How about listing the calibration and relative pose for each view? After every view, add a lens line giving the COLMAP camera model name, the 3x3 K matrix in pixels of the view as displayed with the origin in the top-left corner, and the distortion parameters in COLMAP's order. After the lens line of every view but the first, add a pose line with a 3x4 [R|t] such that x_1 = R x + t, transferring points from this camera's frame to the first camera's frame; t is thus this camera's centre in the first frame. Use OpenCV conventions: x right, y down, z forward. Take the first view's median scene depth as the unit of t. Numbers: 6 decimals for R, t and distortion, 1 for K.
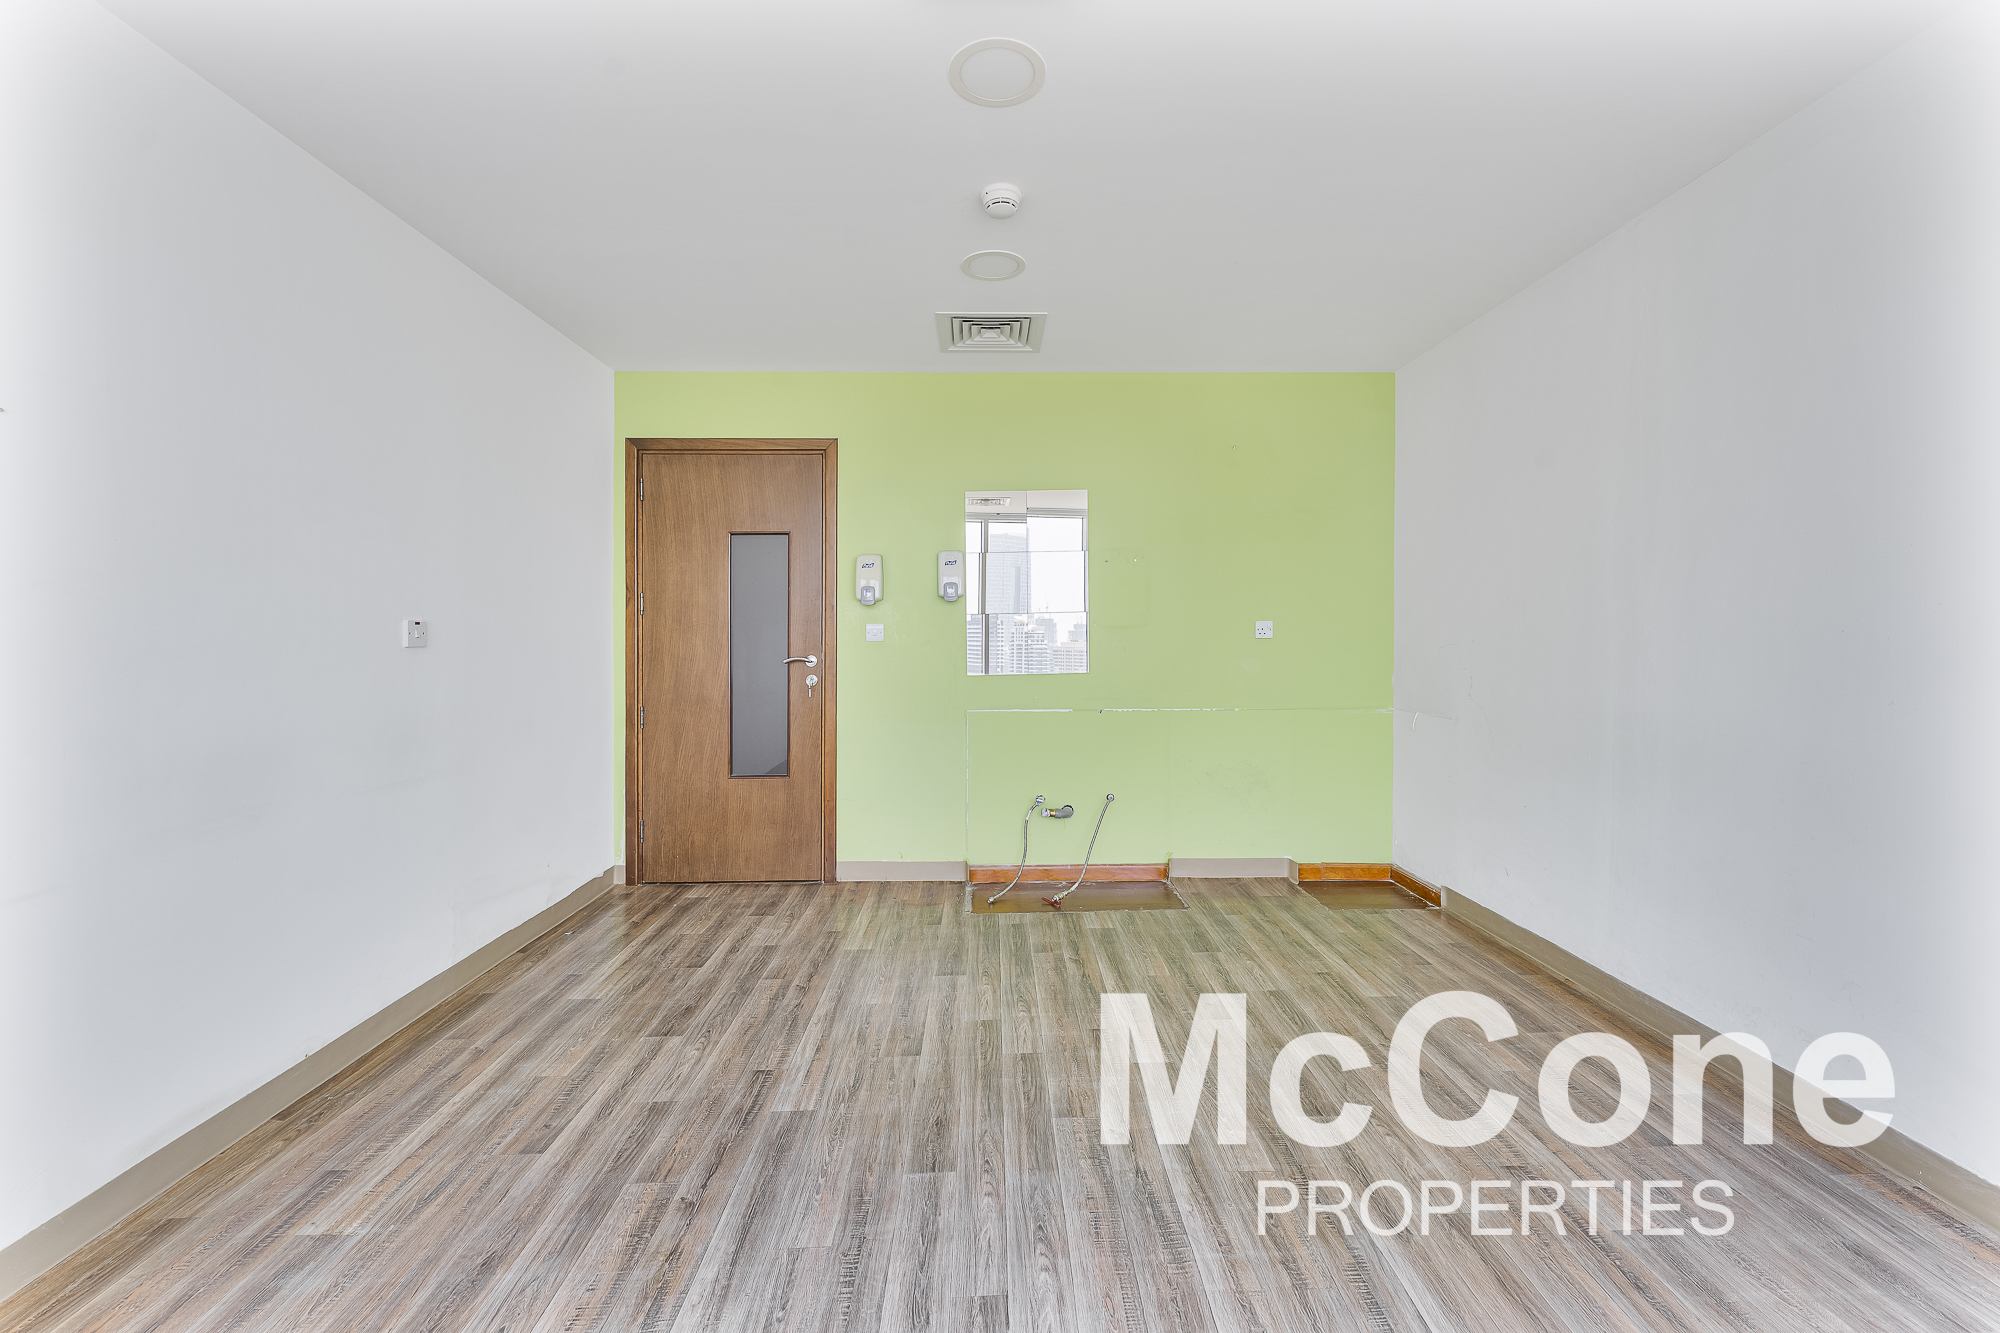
lens RADIAL K [[810.5, 0, 998.9], [0, 810.5, 661.5], [0, 0, 1]] dist [-0.002181, -0.000243]
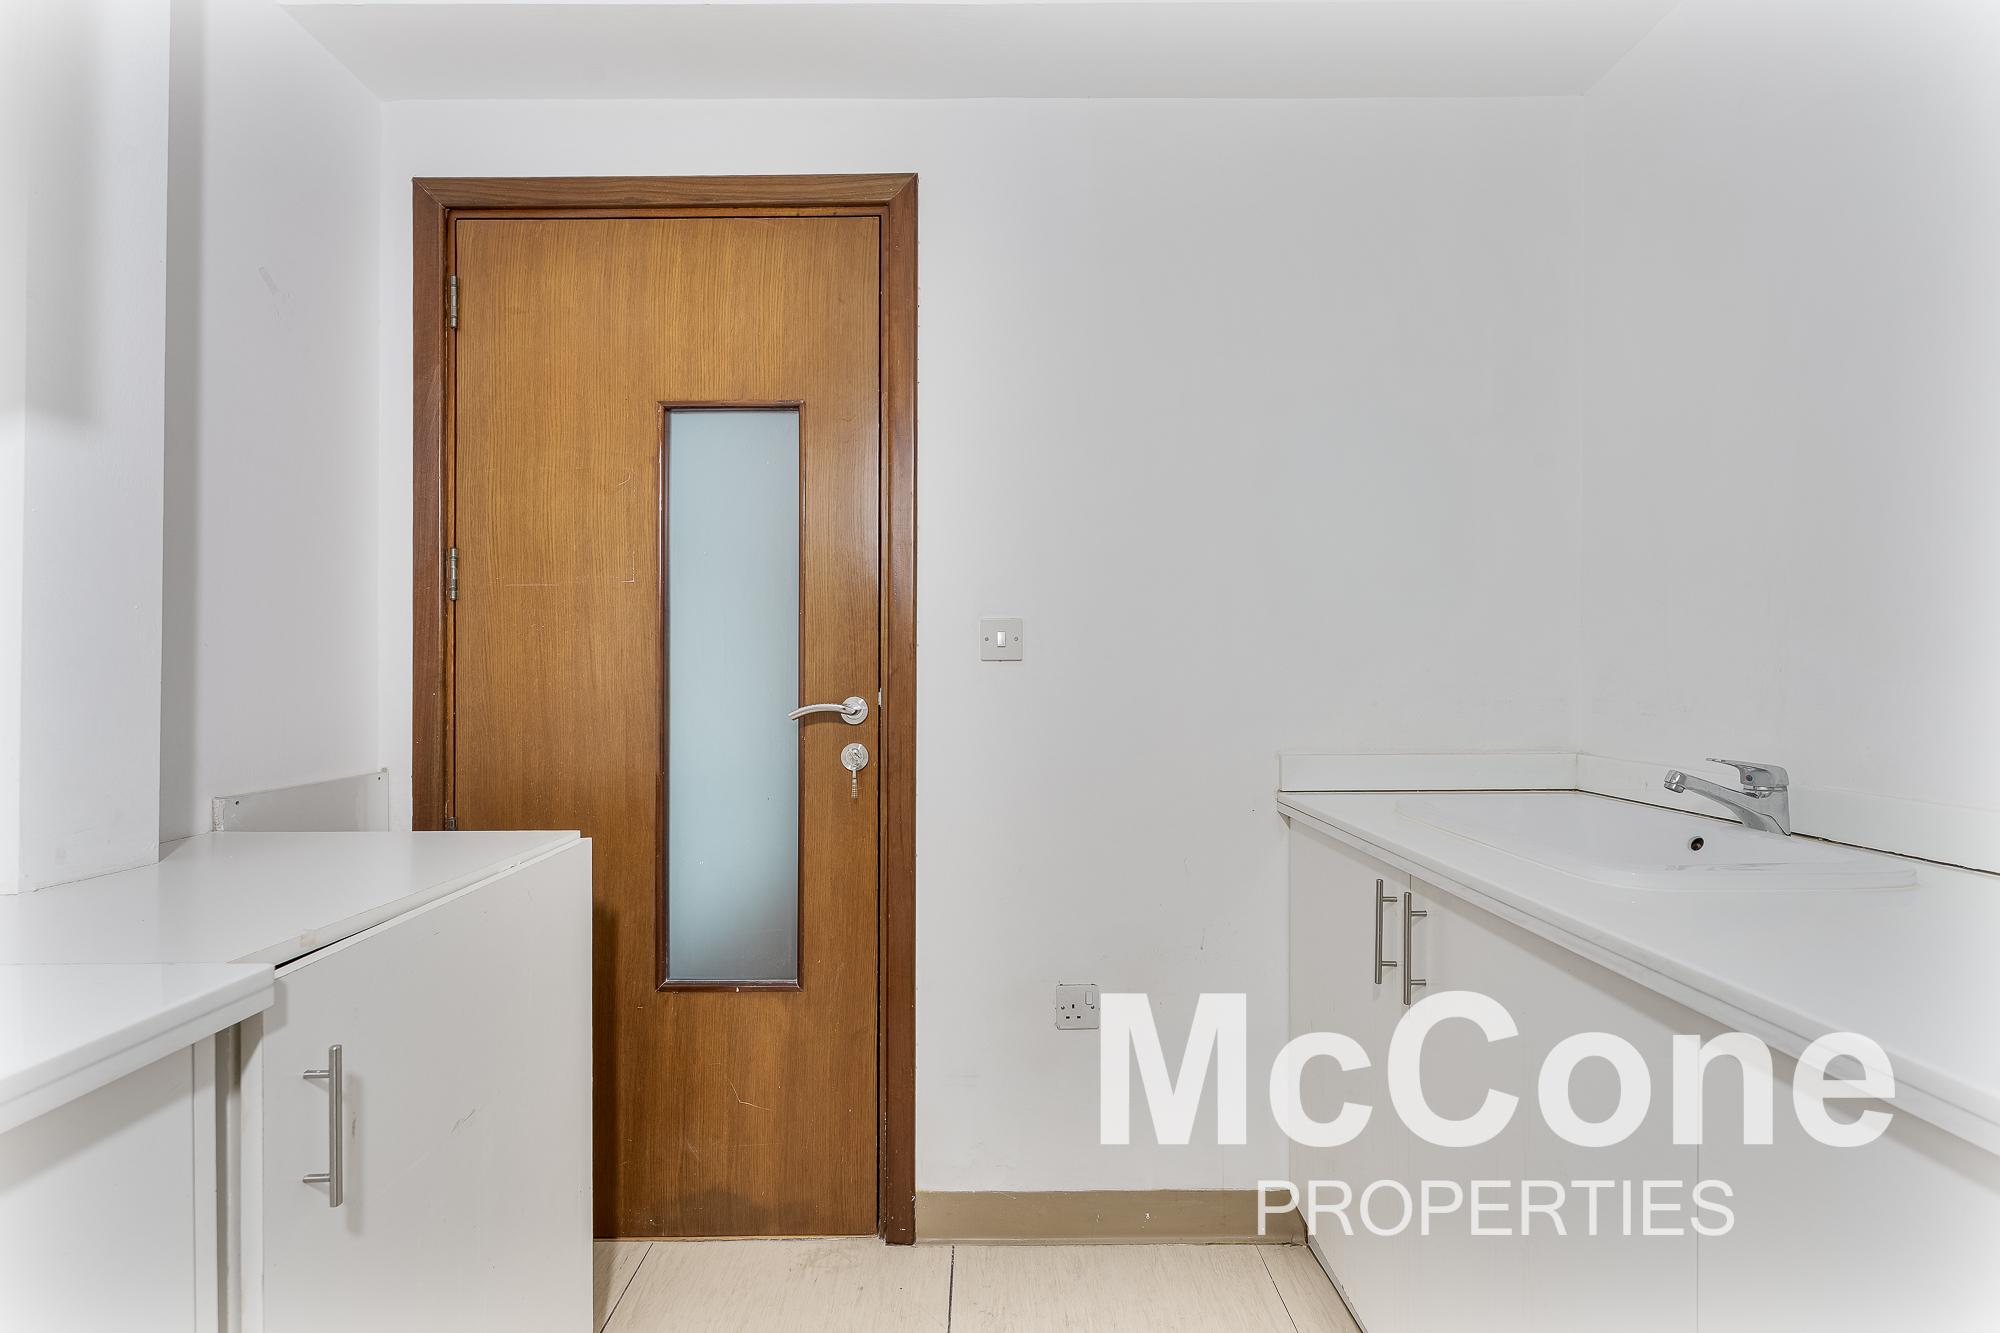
lens RADIAL K [[820.7, 0, 999.5], [0, 820.7, 642.5], [0, 0, 1]] dist [-0.001566, -0.000400]
pose [[0.999943, 0.002120, 0.010440, -0.159521], [-0.001967, 0.999891, -0.014636, -0.028582], [-0.010470, 0.014615, 0.999838, 0.573530]]
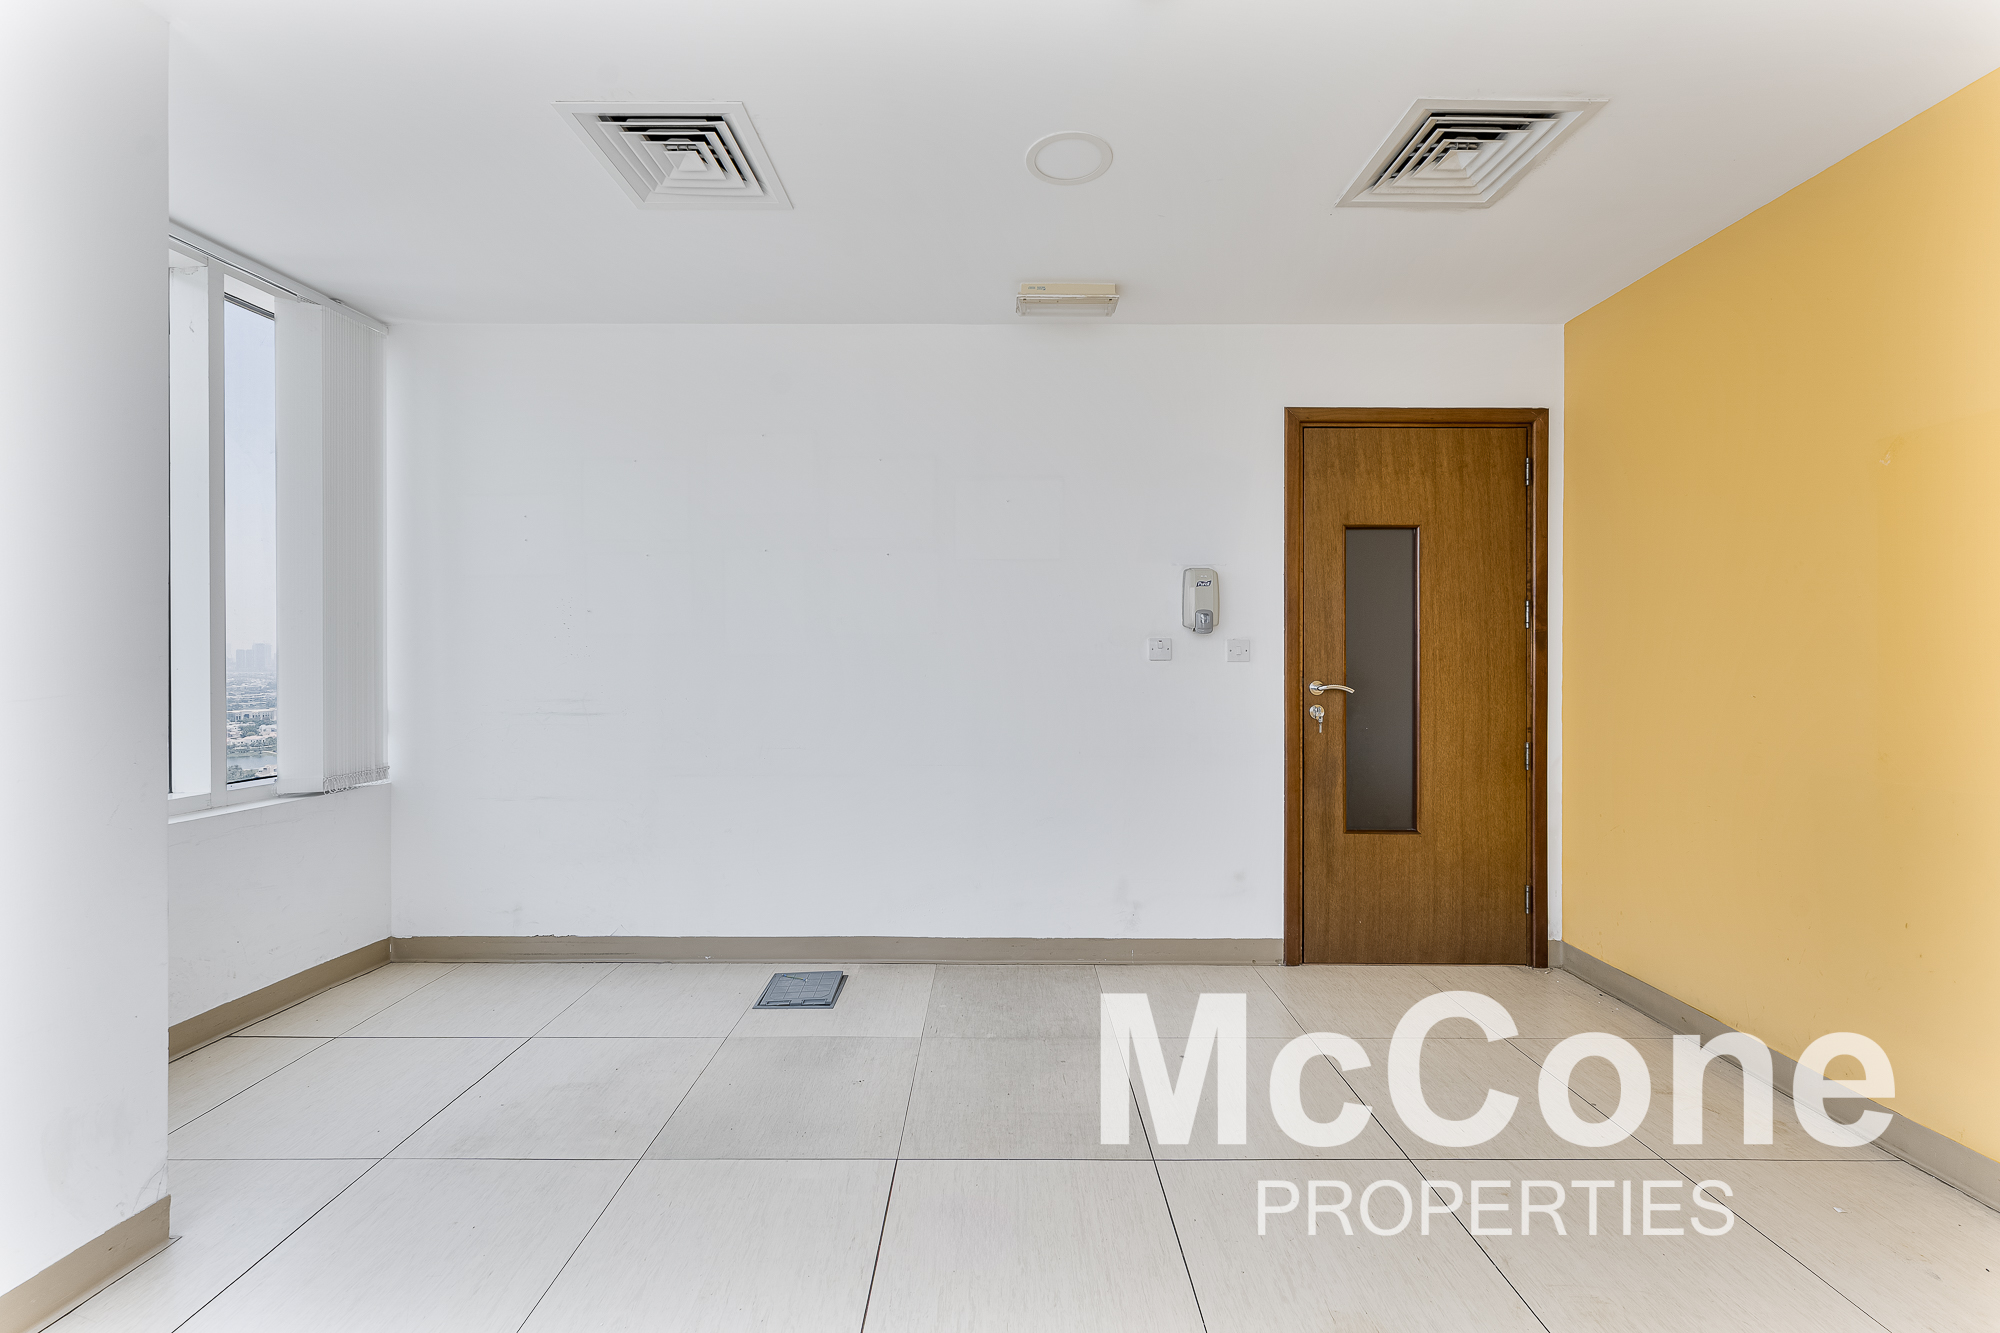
lens RADIAL K [[780.3, 0, 1001.9], [0, 780.3, 640.3], [0, 0, 1]] dist [0.000139, 0.000010]
pose [[0.999987, -0.001624, -0.004844, -0.742559], [0.001457, 0.999413, -0.034236, -0.016288], [0.004897, 0.034228, 0.999402, 0.222988]]
